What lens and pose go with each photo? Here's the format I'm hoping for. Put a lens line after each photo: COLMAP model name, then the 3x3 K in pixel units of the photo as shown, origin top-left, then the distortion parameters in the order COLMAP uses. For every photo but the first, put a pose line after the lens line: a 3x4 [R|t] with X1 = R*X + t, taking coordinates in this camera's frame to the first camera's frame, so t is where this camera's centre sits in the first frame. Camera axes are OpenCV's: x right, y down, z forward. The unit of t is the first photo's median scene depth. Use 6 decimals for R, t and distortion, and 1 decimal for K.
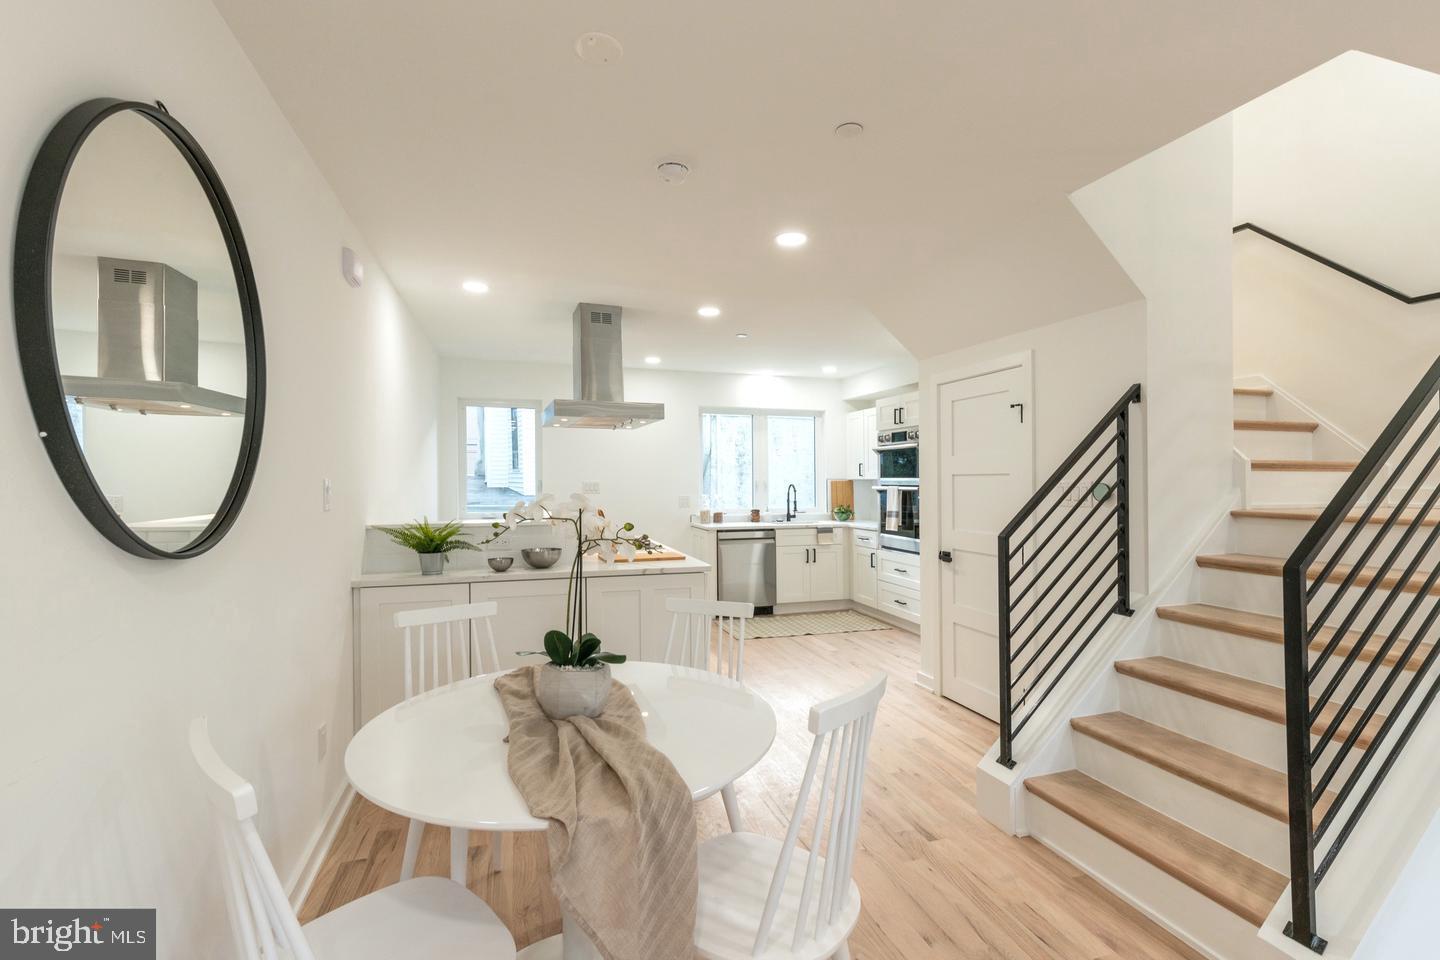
lens RADIAL K [[641.4, 0, 725.8], [0, 641.4, 476.4], [0, 0, 1]] dist [0.000626, 0.000234]
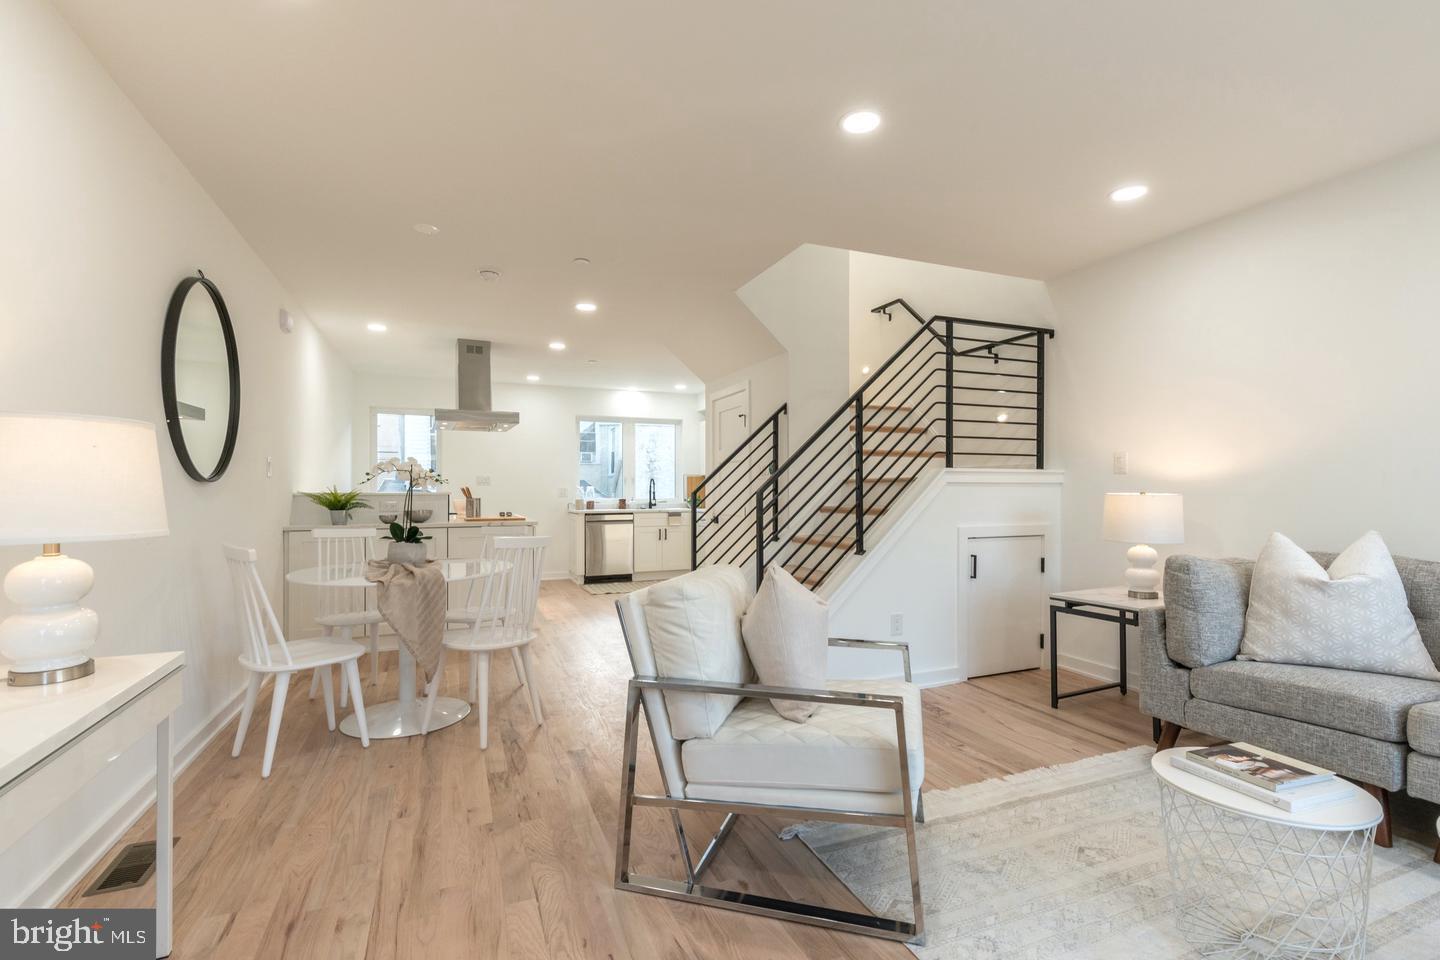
lens RADIAL K [[641.4, 0, 725.8], [0, 641.4, 476.4], [0, 0, 1]] dist [0.000626, 0.000234]
pose [[0.995918, 0.000314, 0.090266, 0.244468], [0.001165, 0.999866, -0.016329, 0.052495], [-0.090259, 0.016368, 0.995784, -0.461114]]
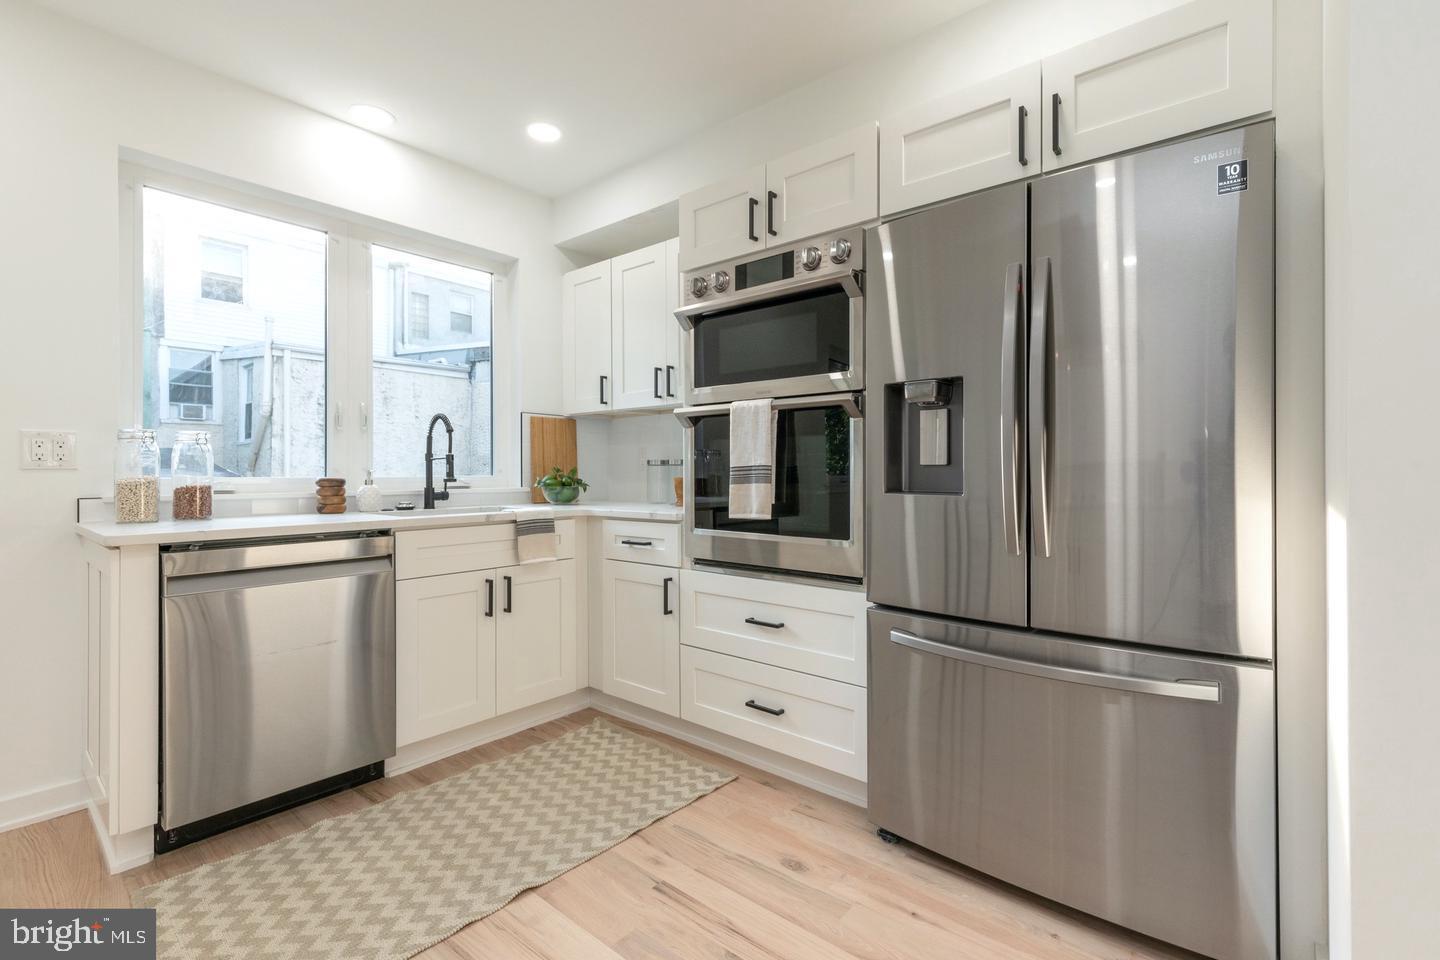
lens RADIAL K [[639.0, 0, 724.0], [0, 639.0, 466.5], [0, 0, 1]] dist [0.001147, 0.000114]
pose [[0.844105, 0.003150, 0.536169, 0.072727], [-0.002174, 0.999995, -0.002451, 0.082801], [-0.536174, 0.000904, 0.844107, 1.050162]]
